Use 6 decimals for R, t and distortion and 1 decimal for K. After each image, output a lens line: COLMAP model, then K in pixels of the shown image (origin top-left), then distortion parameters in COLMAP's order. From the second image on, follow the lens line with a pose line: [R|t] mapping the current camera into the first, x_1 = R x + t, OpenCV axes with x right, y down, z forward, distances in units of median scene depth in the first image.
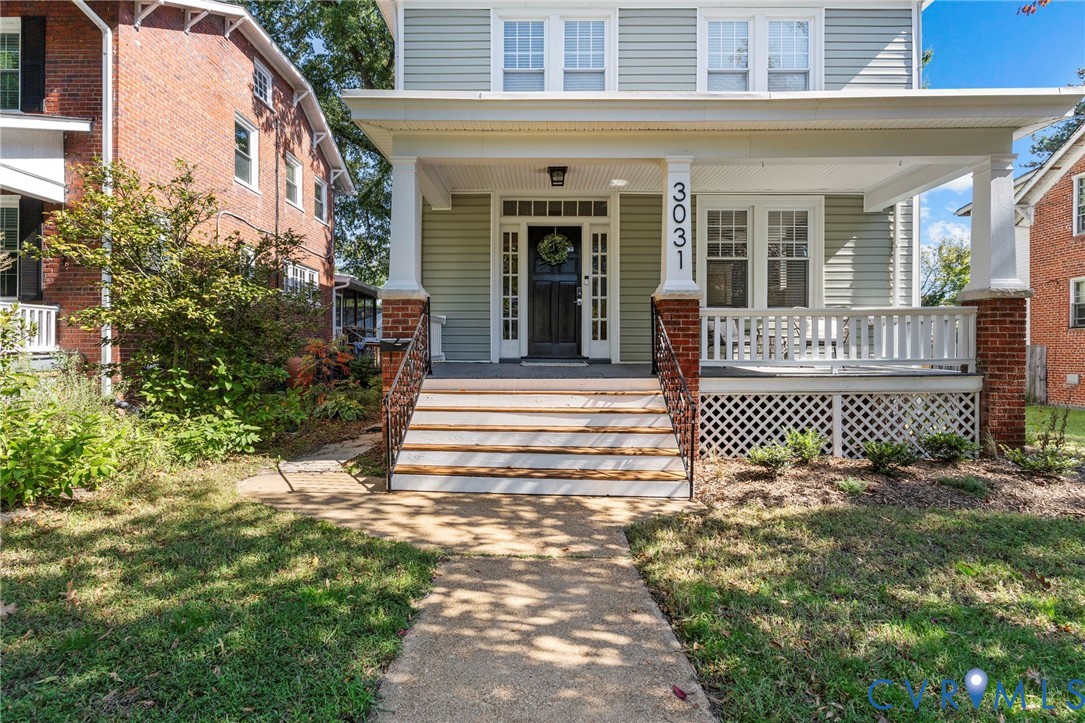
lens RADIAL K [[515.4, 0, 541.0], [0, 515.4, 355.9], [0, 0, 1]] dist [0.001275, 0.000519]
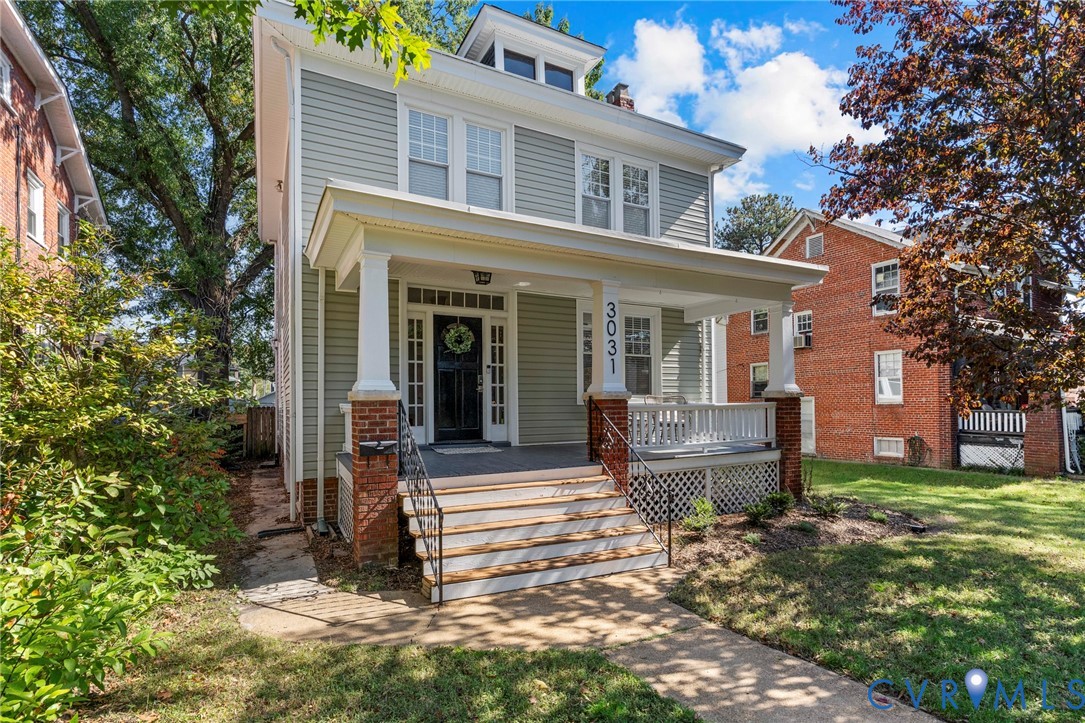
lens RADIAL K [[520.3, 0, 522.0], [0, 520.3, 402.0], [0, 0, 1]] dist [0.002231, -0.000234]
pose [[0.888143, -0.009500, 0.459469, -0.479889], [0.015178, 0.999847, -0.008666, -0.094191], [-0.459317, 0.014671, 0.888151, 0.012945]]
